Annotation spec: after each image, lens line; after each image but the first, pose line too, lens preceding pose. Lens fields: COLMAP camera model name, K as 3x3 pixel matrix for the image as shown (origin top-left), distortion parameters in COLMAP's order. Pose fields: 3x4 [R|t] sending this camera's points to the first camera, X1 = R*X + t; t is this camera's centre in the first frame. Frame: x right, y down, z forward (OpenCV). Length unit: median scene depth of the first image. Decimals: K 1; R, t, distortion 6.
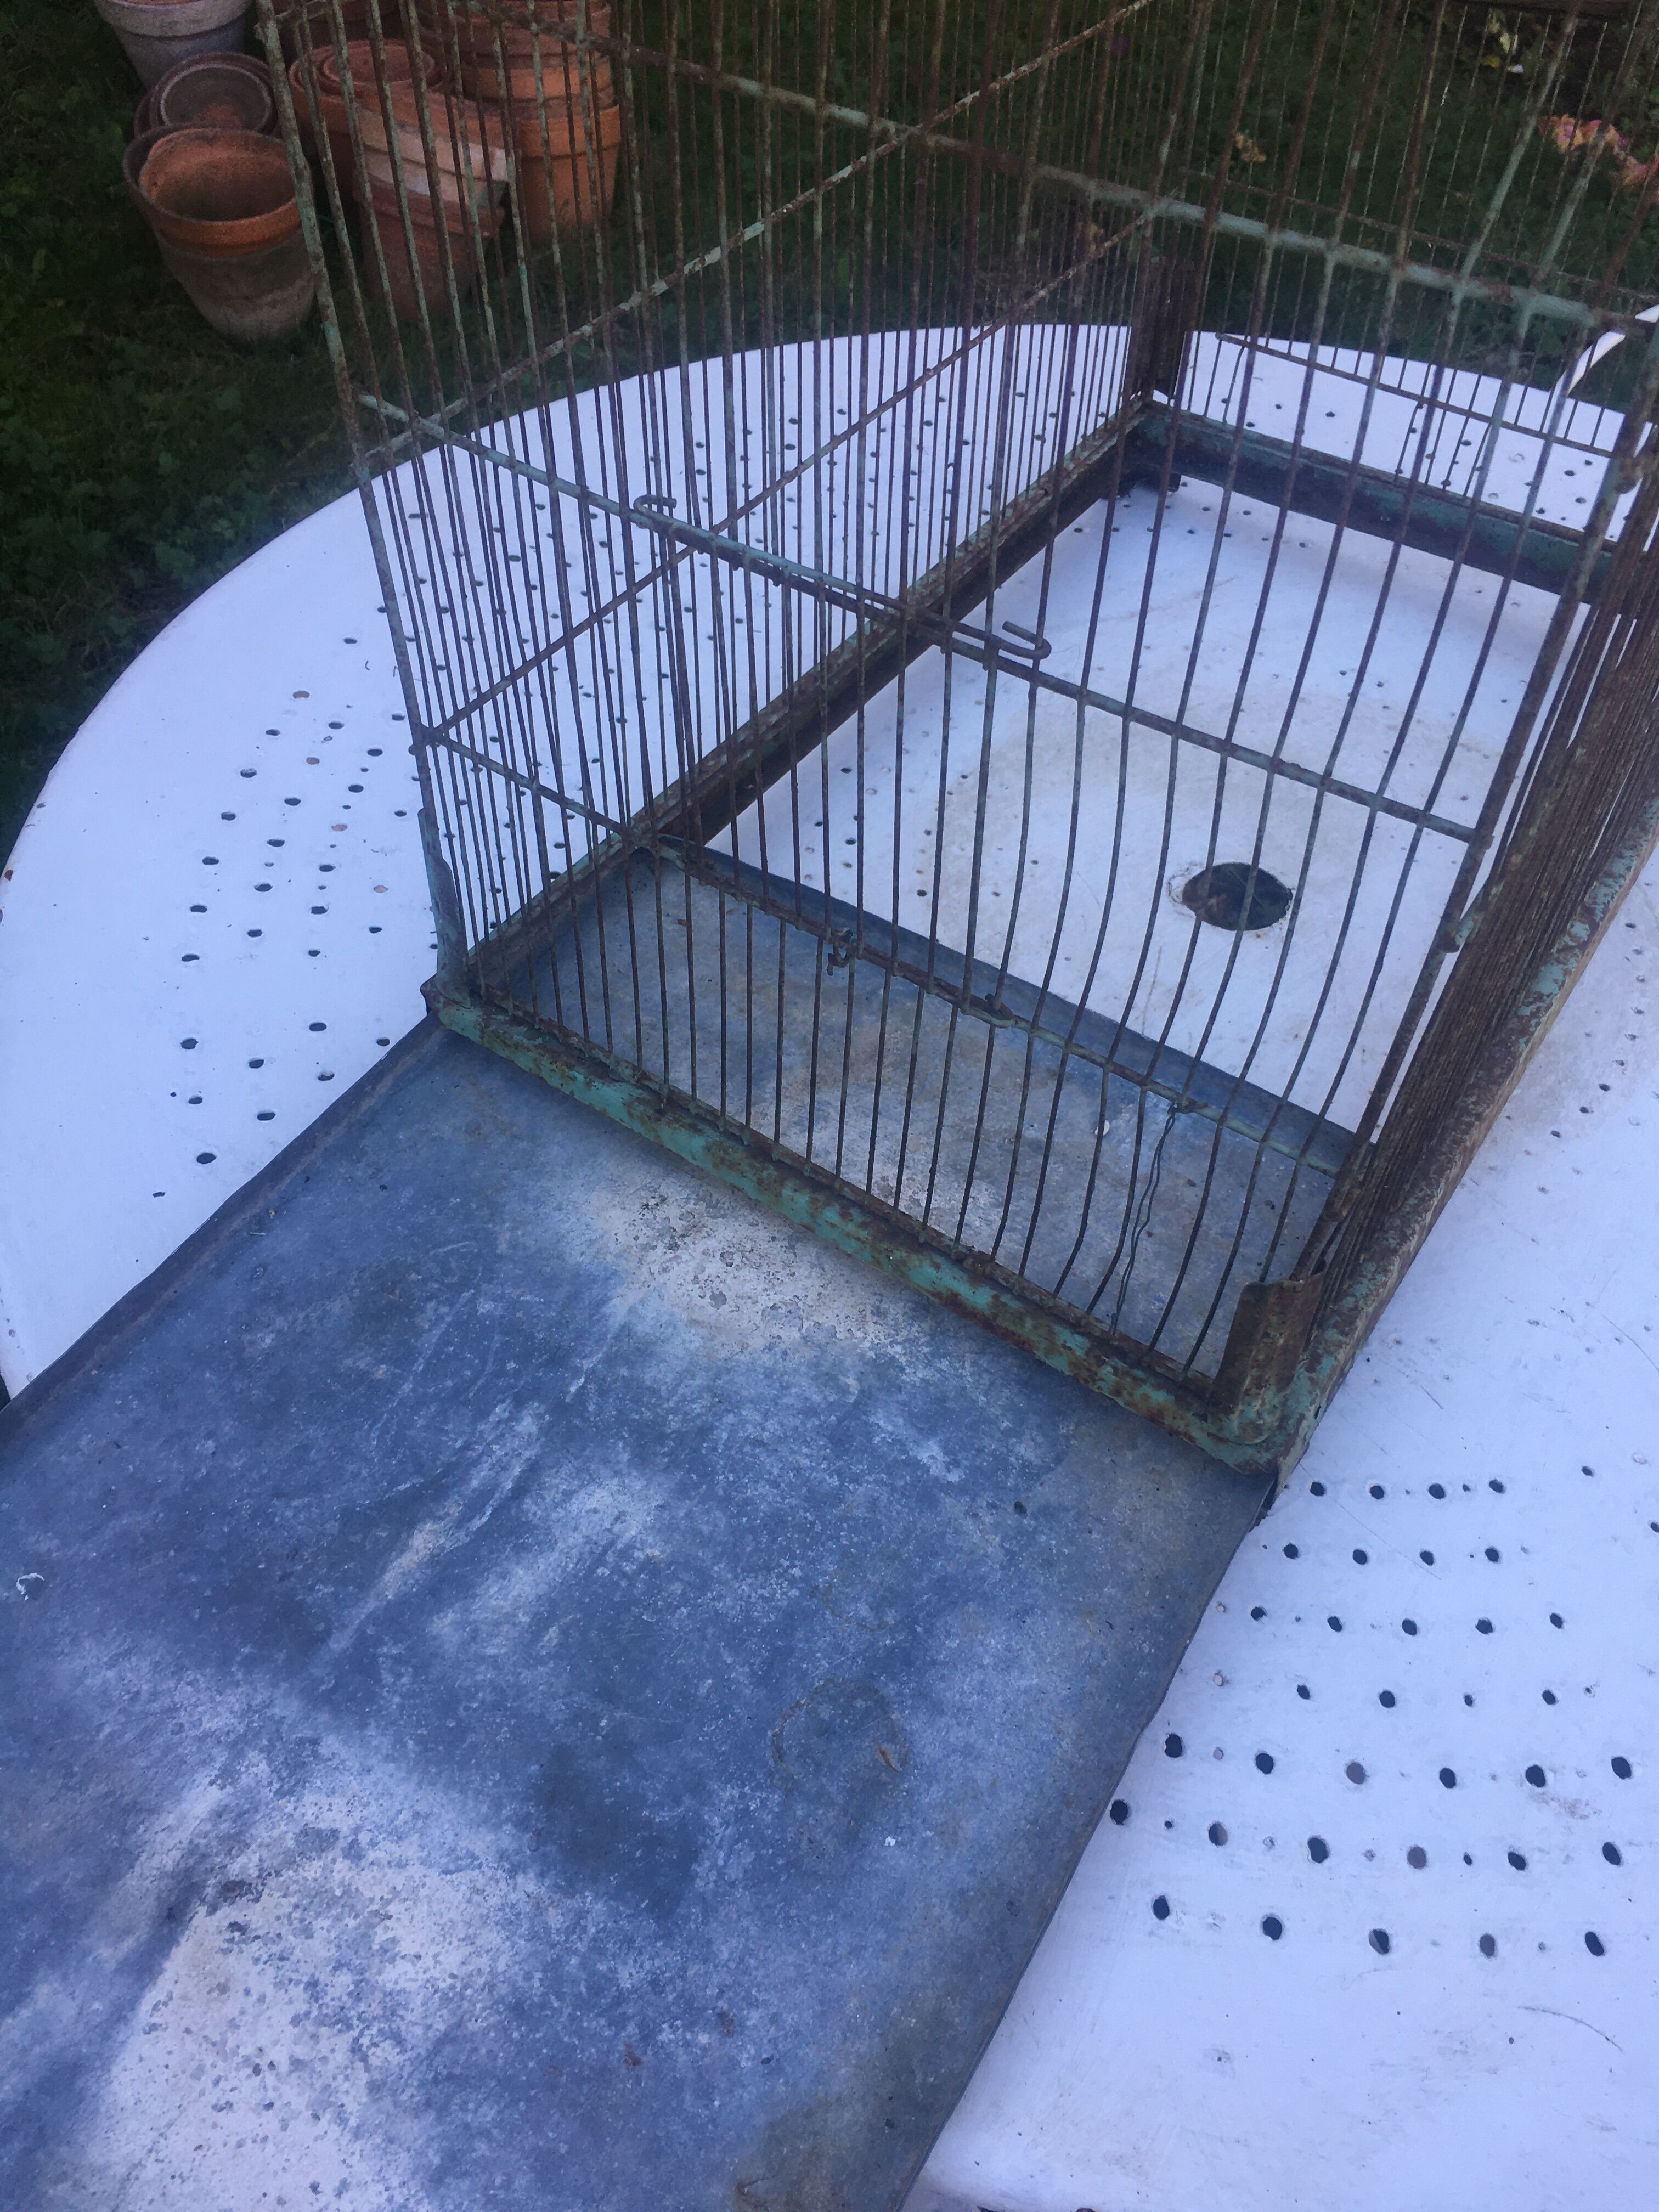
lens RADIAL K [[1903.0, 0, 818.7], [0, 1903.0, 1092.2], [0, 0, 1]] dist [0.079572, -0.125239]
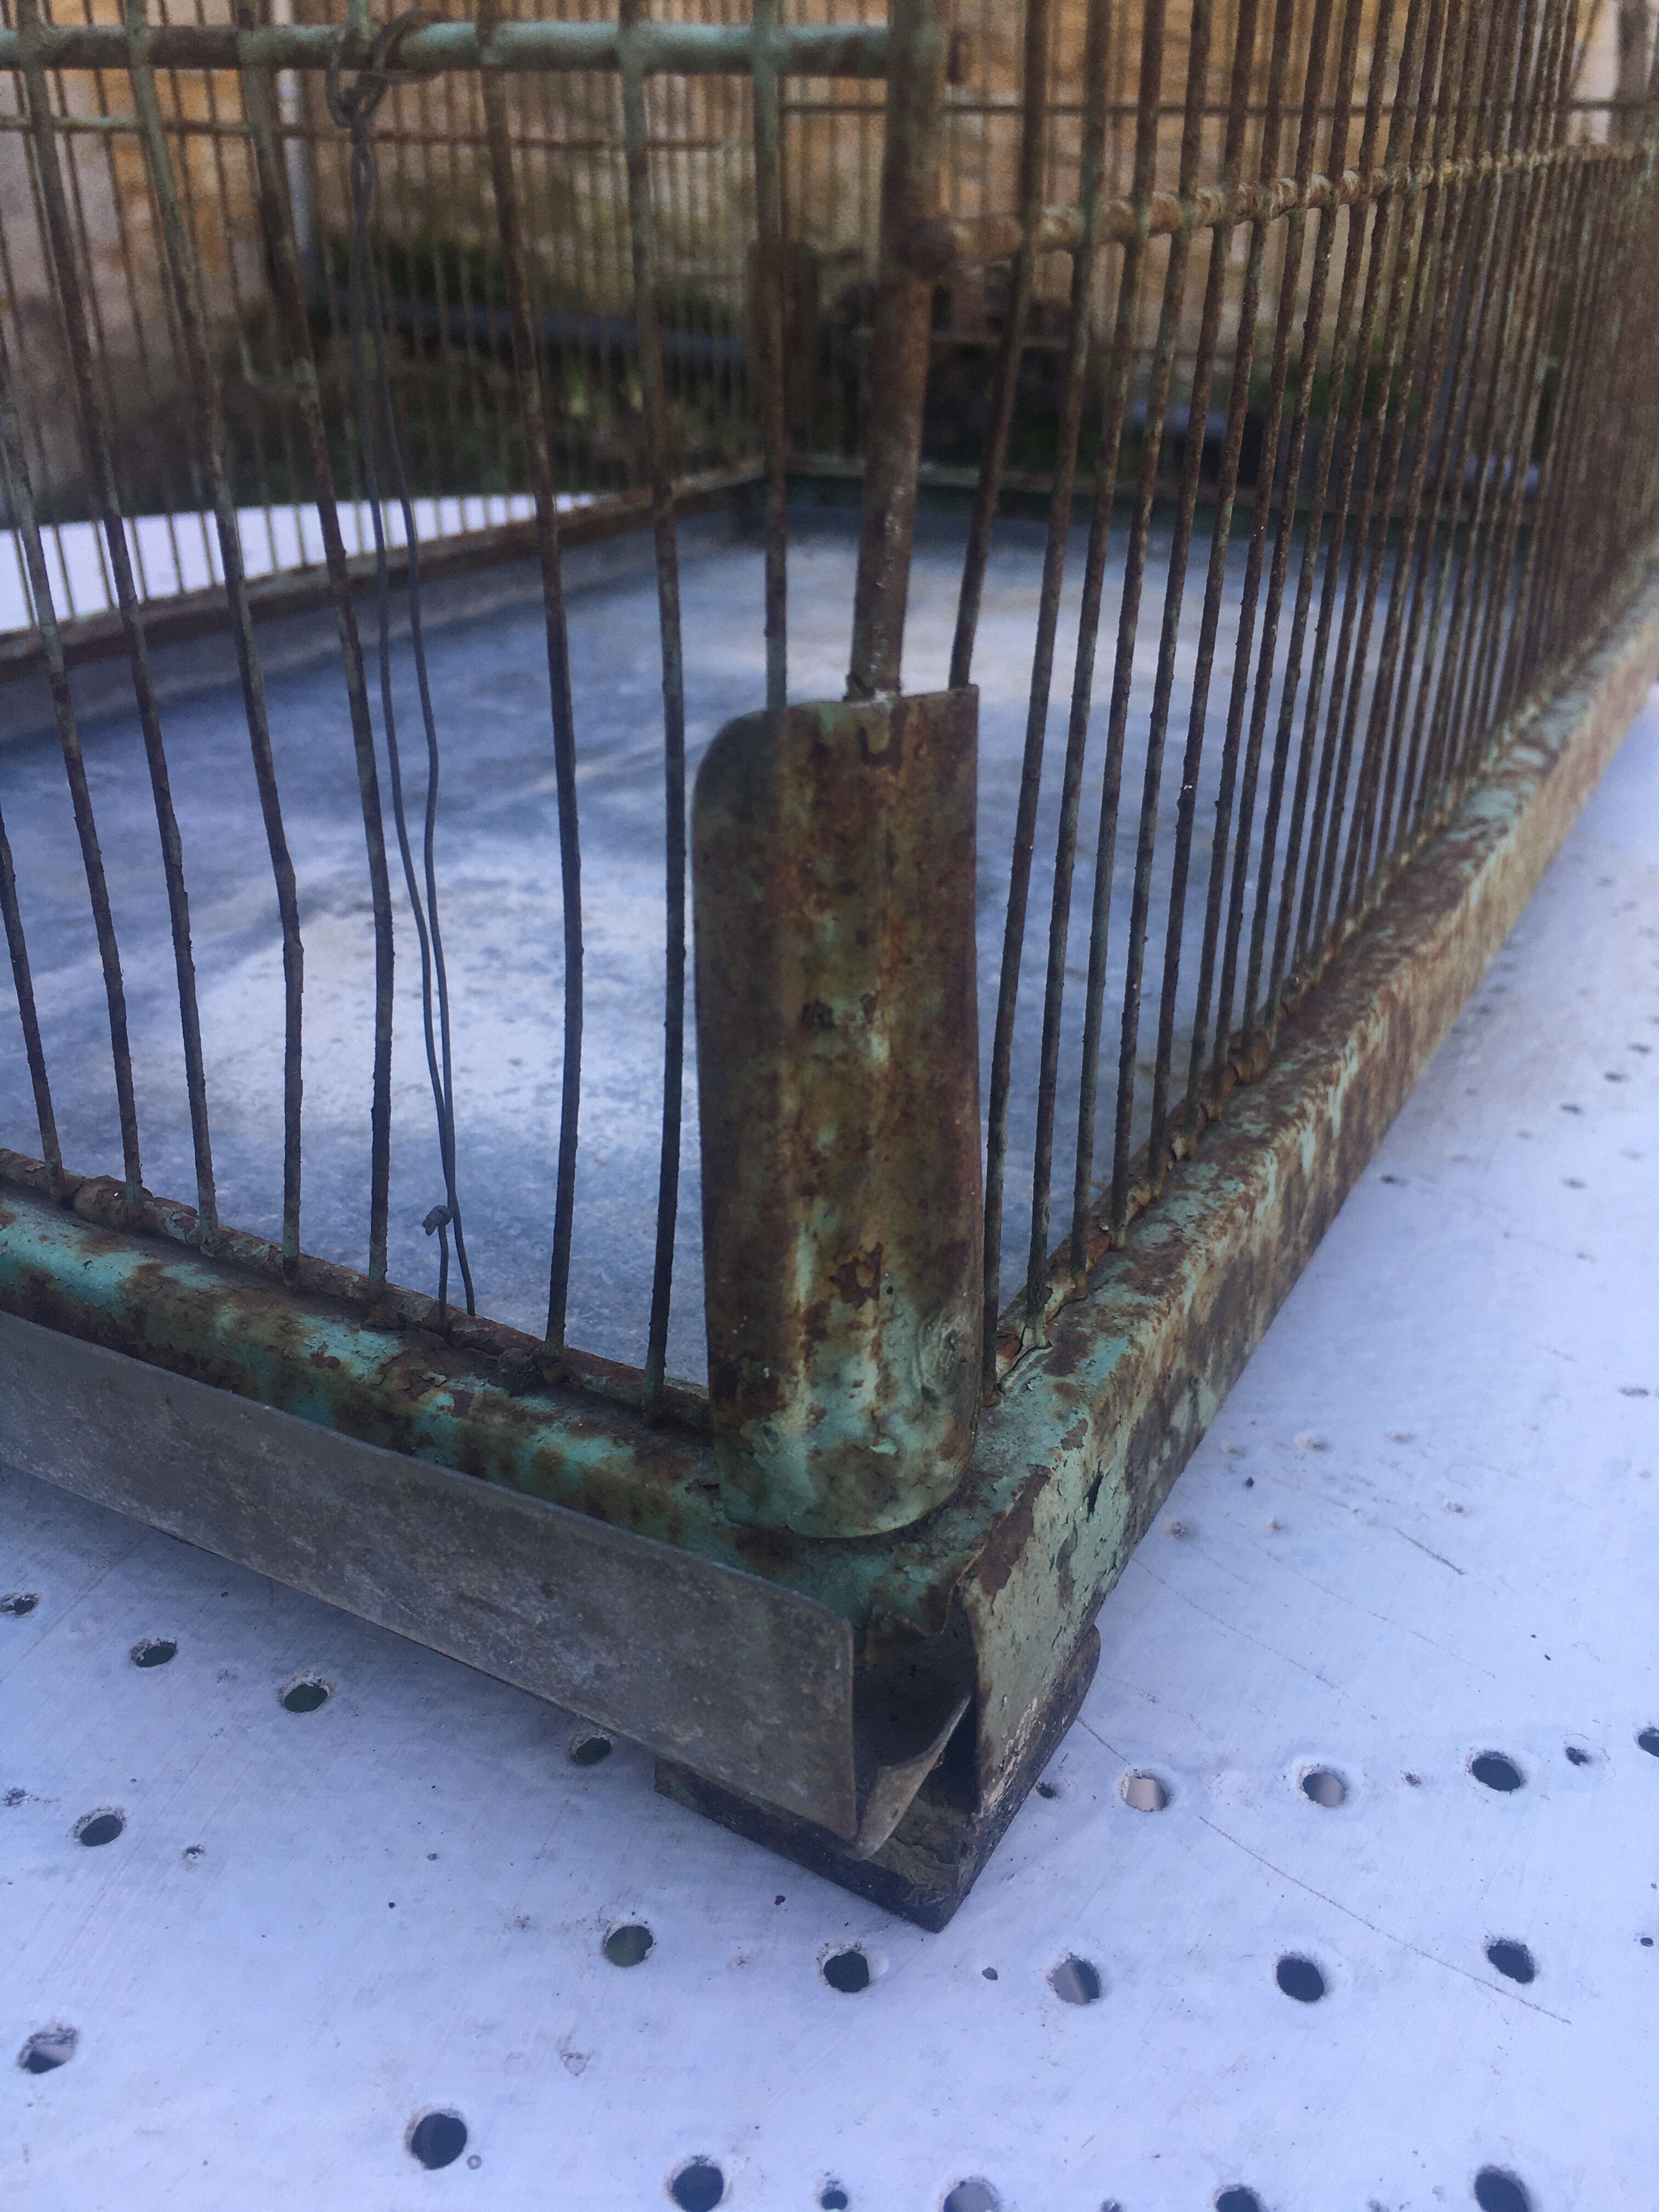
lens RADIAL K [[1903.0, 0, 839.4], [0, 1903.0, 1099.4], [0, 0, 1]] dist [0.079572, -0.125239]
pose [[0.995142, -0.057197, 0.080127, 0.192724], [0.082722, 0.927096, -0.365582, 0.218218], [-0.053375, 0.370434, 0.927324, 0.668695]]
